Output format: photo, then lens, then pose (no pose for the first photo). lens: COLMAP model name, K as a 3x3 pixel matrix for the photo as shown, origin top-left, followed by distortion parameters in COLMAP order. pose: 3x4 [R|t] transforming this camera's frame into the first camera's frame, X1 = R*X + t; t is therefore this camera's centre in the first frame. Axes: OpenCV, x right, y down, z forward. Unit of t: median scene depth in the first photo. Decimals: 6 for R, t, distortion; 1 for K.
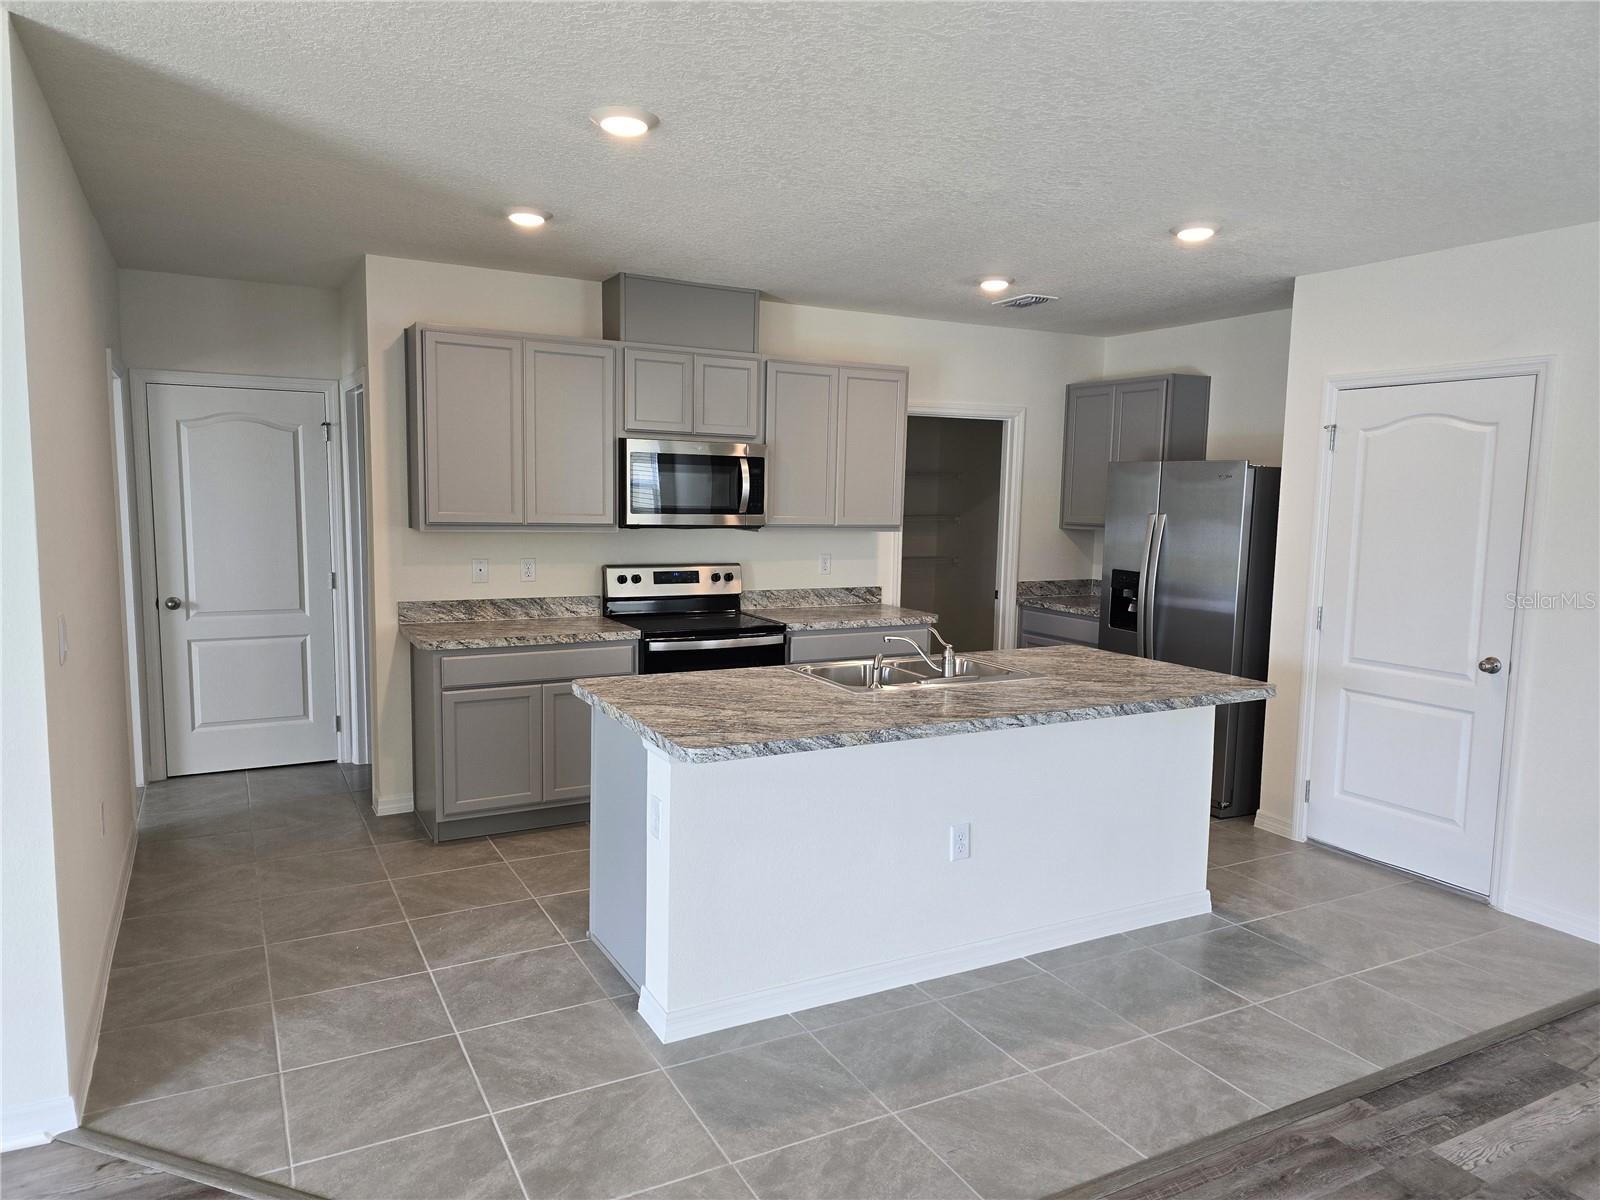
lens RADIAL K [[1072.3, 0, 811.5], [0, 1072.3, 606.0], [0, 0, 1]] dist [0.052235, -0.049426]
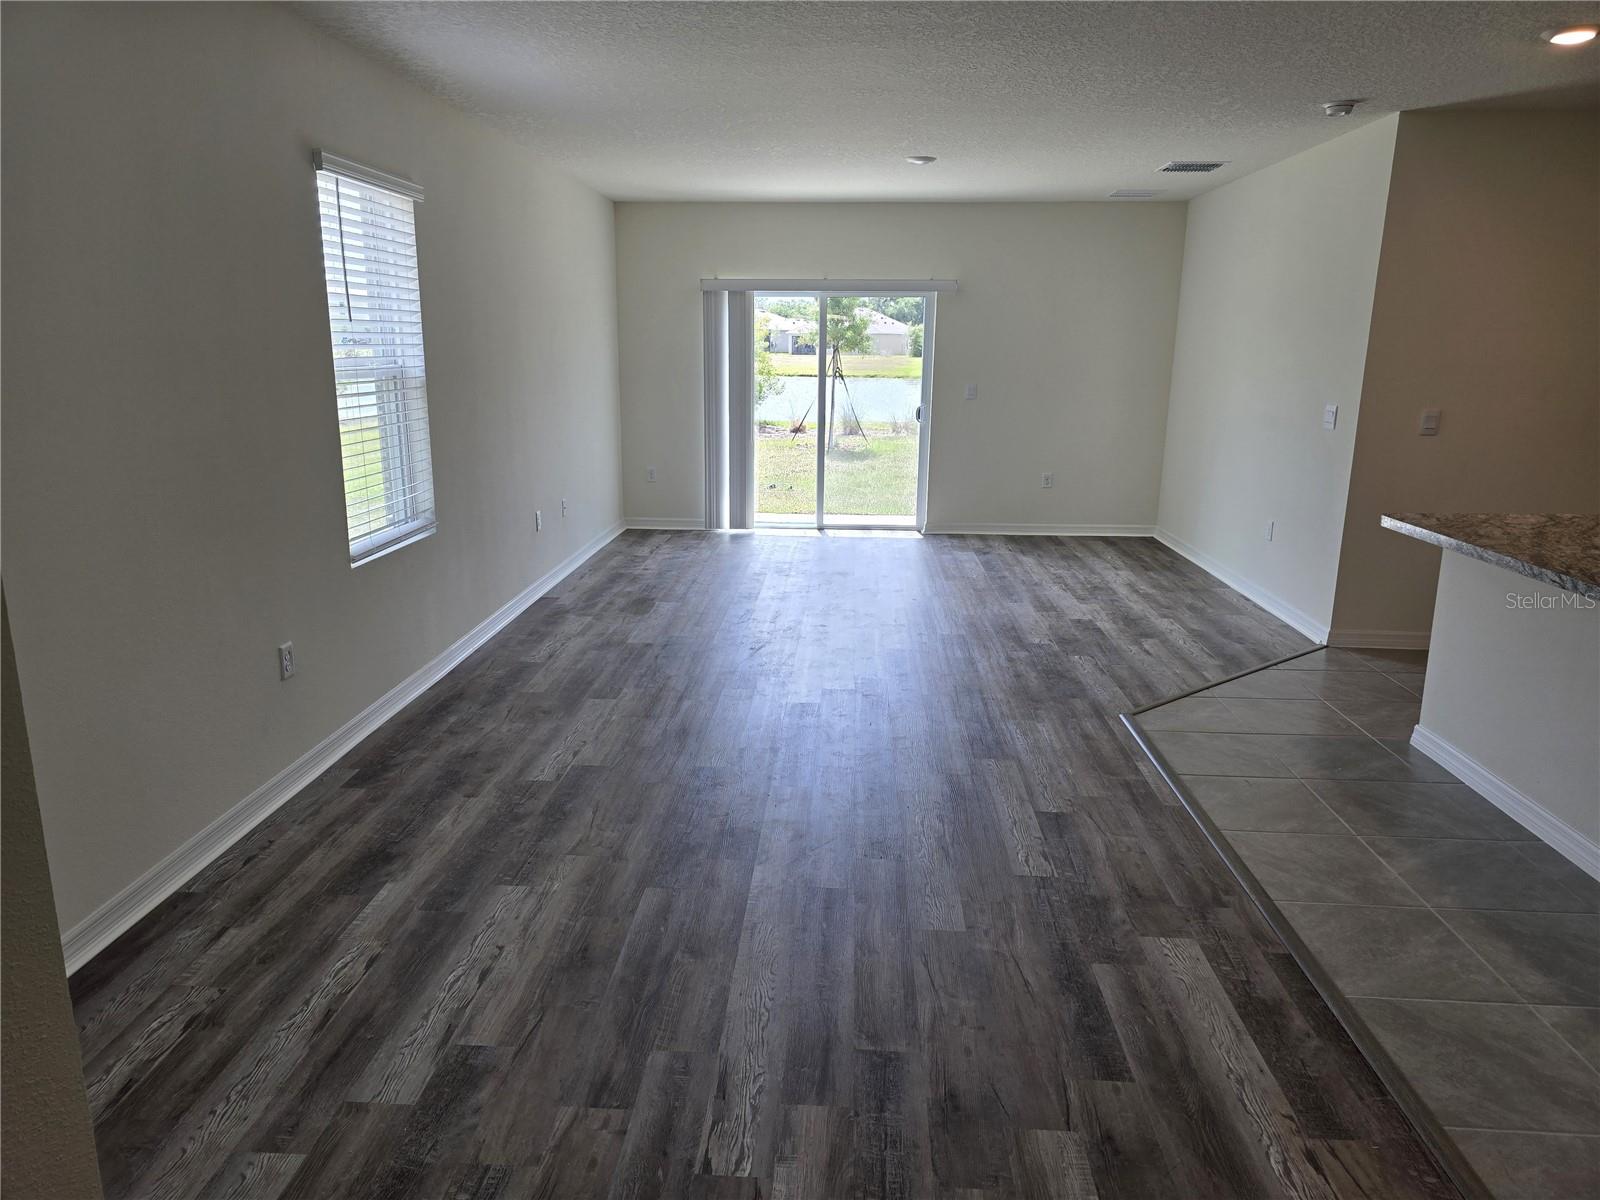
lens RADIAL K [[1072.3, 0, 767.8], [0, 1072.3, 595.0], [0, 0, 1]] dist [0.052235, -0.049426]
pose [[-0.543534, 0.171355, -0.821711, 0.895070], [-0.105835, 0.957138, 0.269603, -0.040821], [0.832688, 0.233504, -0.502101, 0.609284]]
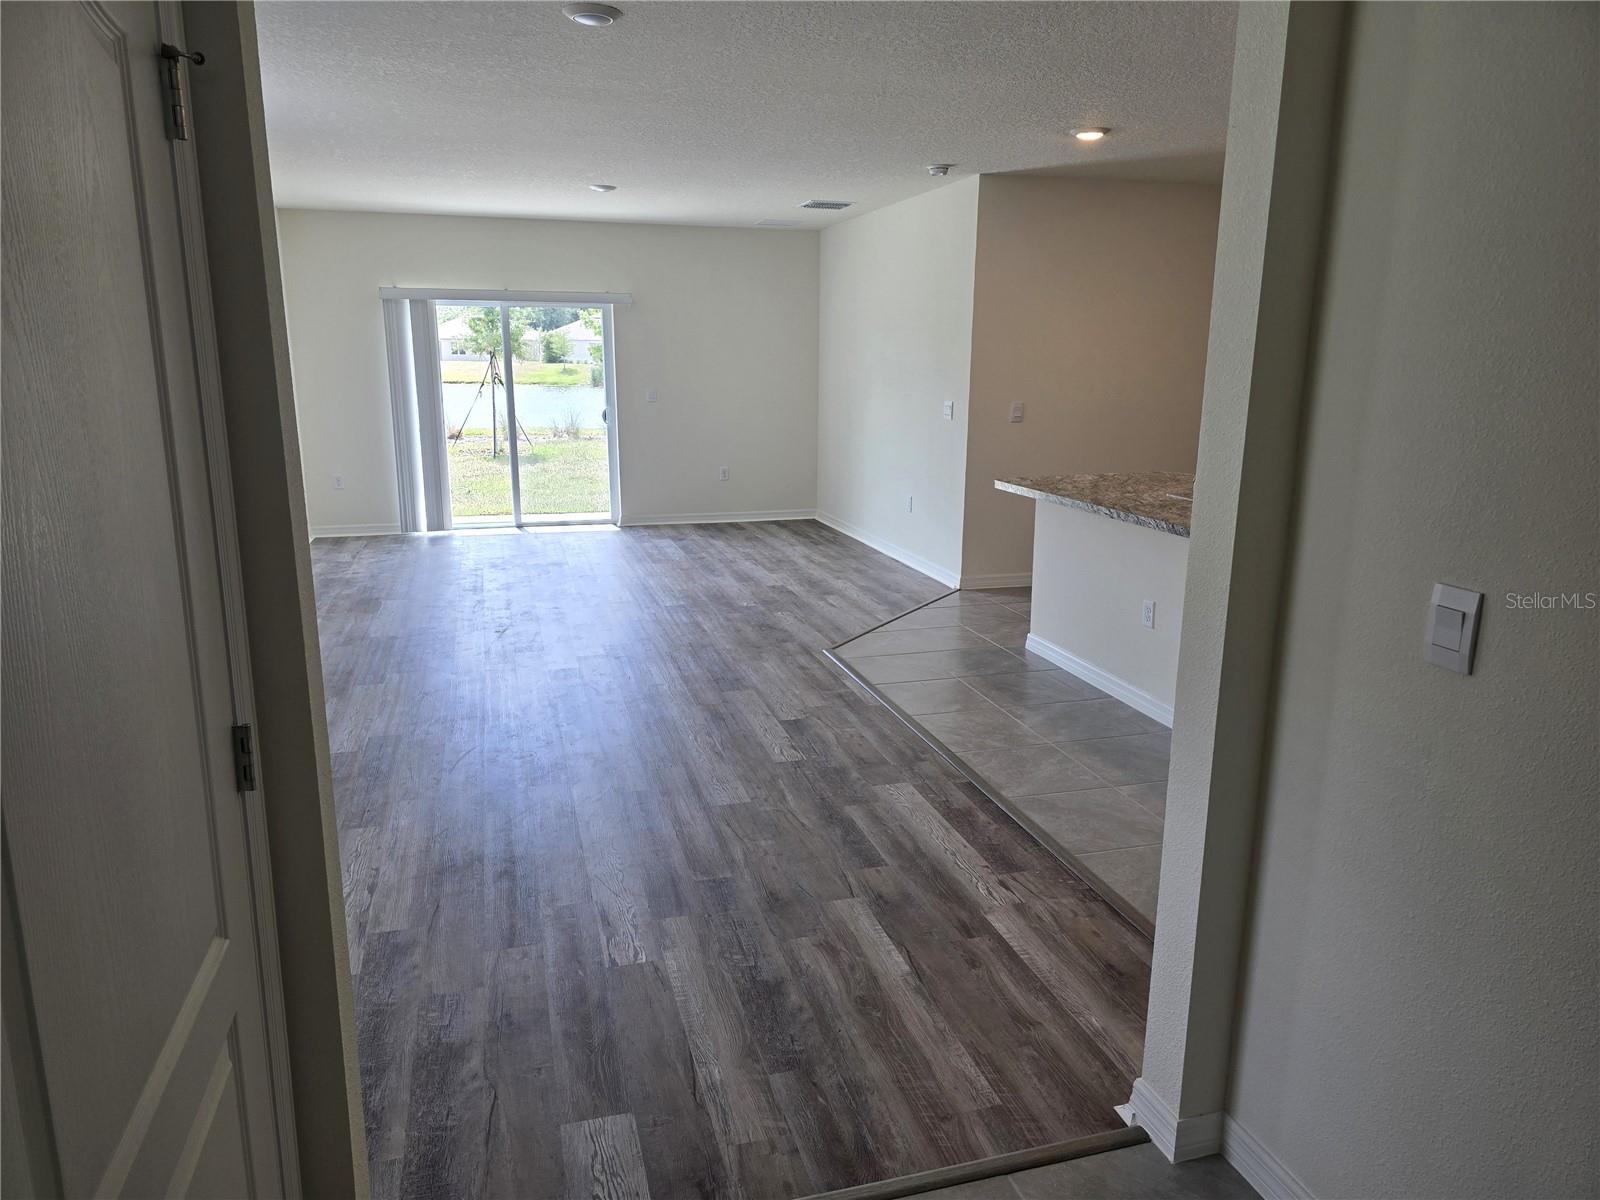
lens RADIAL K [[1072.3, 0, 783.3], [0, 1072.3, 597.8], [0, 0, 1]] dist [0.052235, -0.049426]
pose [[-0.229158, 0.198947, -0.952841, 1.084901], [-0.112810, 0.966866, 0.229006, -0.037270], [0.966830, 0.159969, -0.199122, 0.598225]]
